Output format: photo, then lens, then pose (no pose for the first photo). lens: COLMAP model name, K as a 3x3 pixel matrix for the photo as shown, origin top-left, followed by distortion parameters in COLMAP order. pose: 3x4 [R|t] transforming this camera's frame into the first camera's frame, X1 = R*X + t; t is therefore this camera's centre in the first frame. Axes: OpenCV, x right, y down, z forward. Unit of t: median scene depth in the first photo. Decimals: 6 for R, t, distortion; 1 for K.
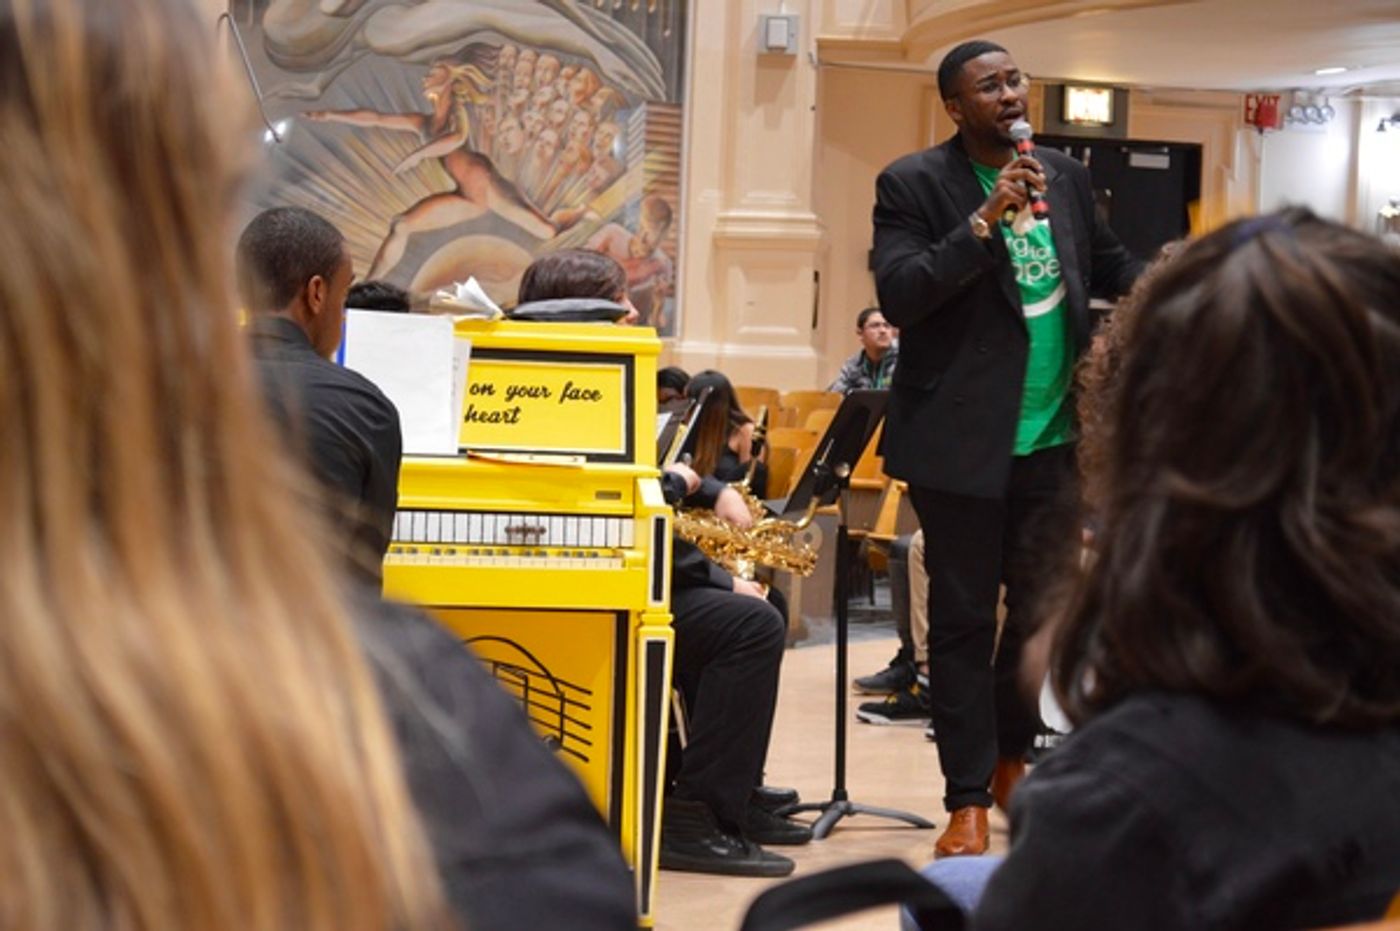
lens RADIAL K [[3173.7, 0, 700.0], [0, 3173.7, 465.5], [0, 0, 1]] dist [0.029384, -0.003435]
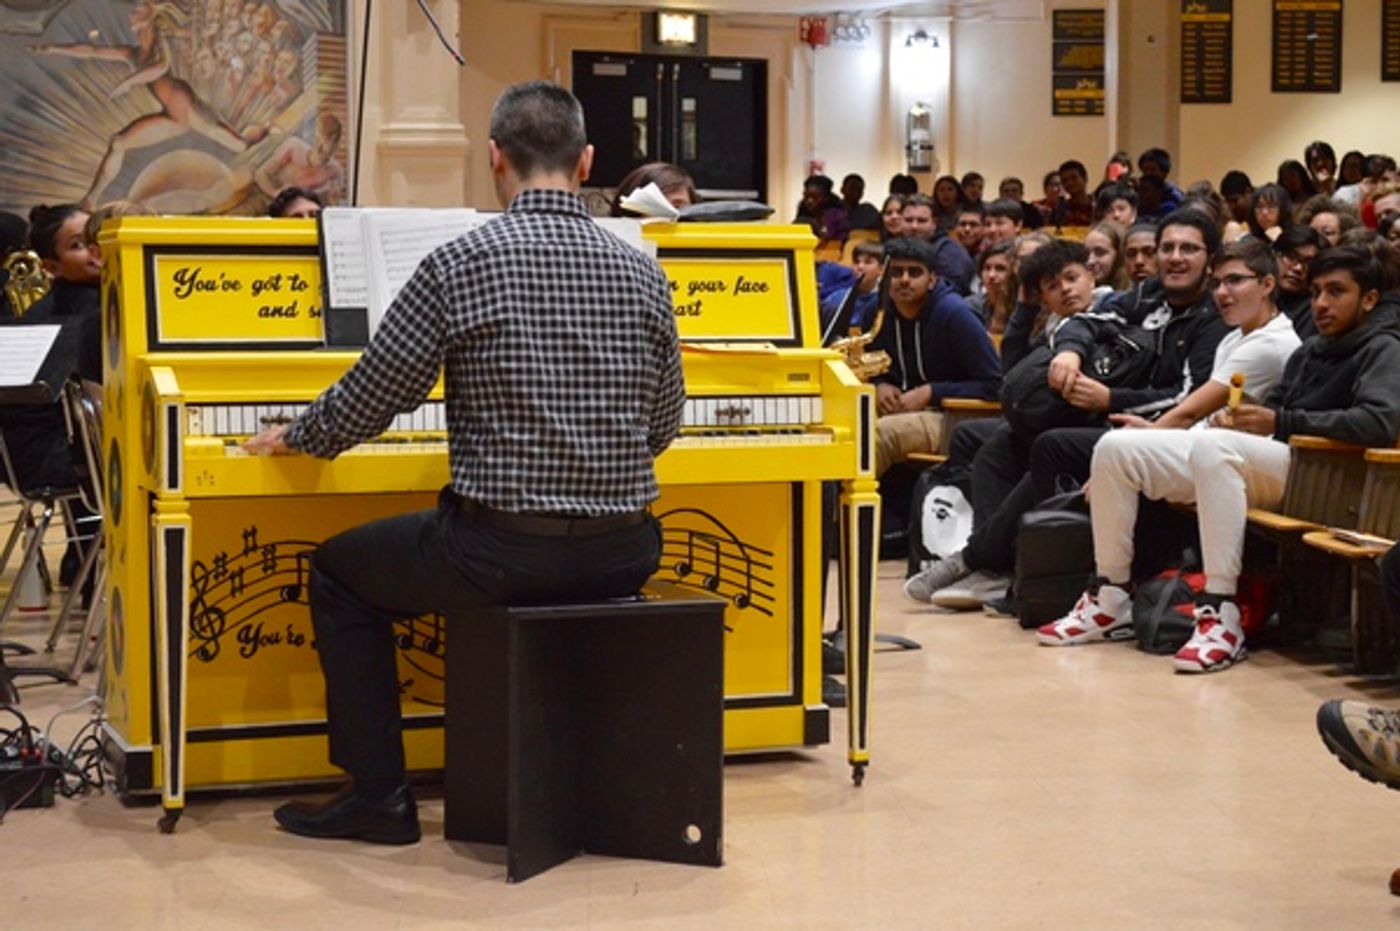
lens RADIAL K [[2573.0, 0, 700.0], [0, 2573.0, 465.5], [0, 0, 1]] dist [0.001458, 0.057453]
pose [[0.981323, -0.049784, 0.185816, -0.064752], [0.039812, 0.997579, 0.057021, -0.003490], [-0.188205, -0.048559, 0.980929, 0.033738]]
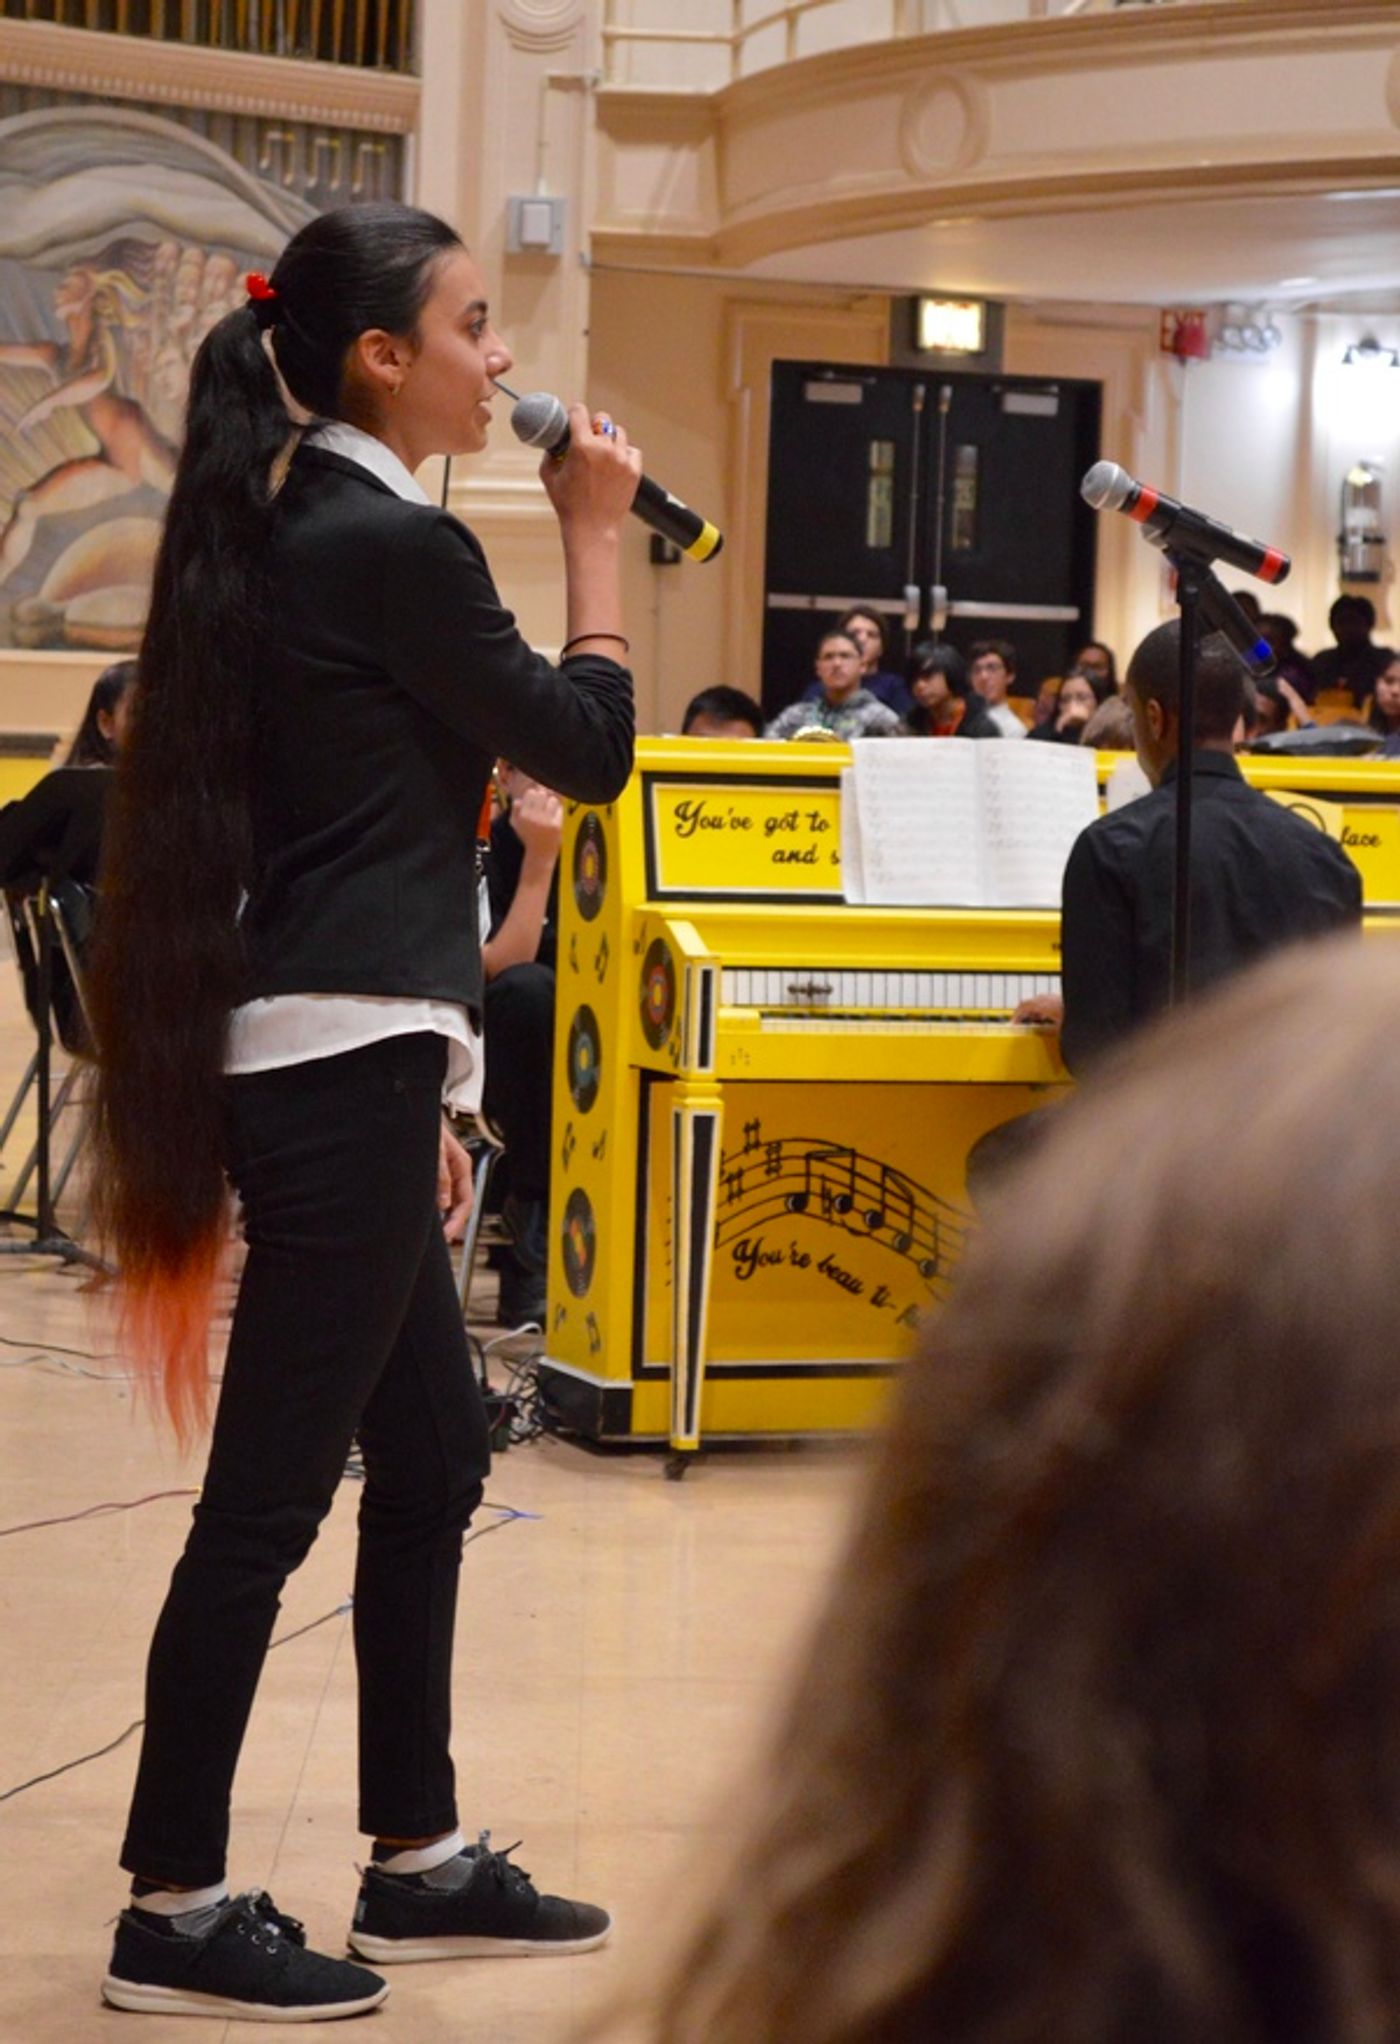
lens RADIAL K [[5033.2, 0, 617.3], [0, 5033.2, 956.5], [0, 0, 1]] dist [0.035136, -0.081188]
pose [[0.988795, -0.013473, 0.148673, -0.128788], [0.009001, 0.999488, 0.030710, -0.009997], [-0.149010, -0.029027, 0.988409, -0.100274]]
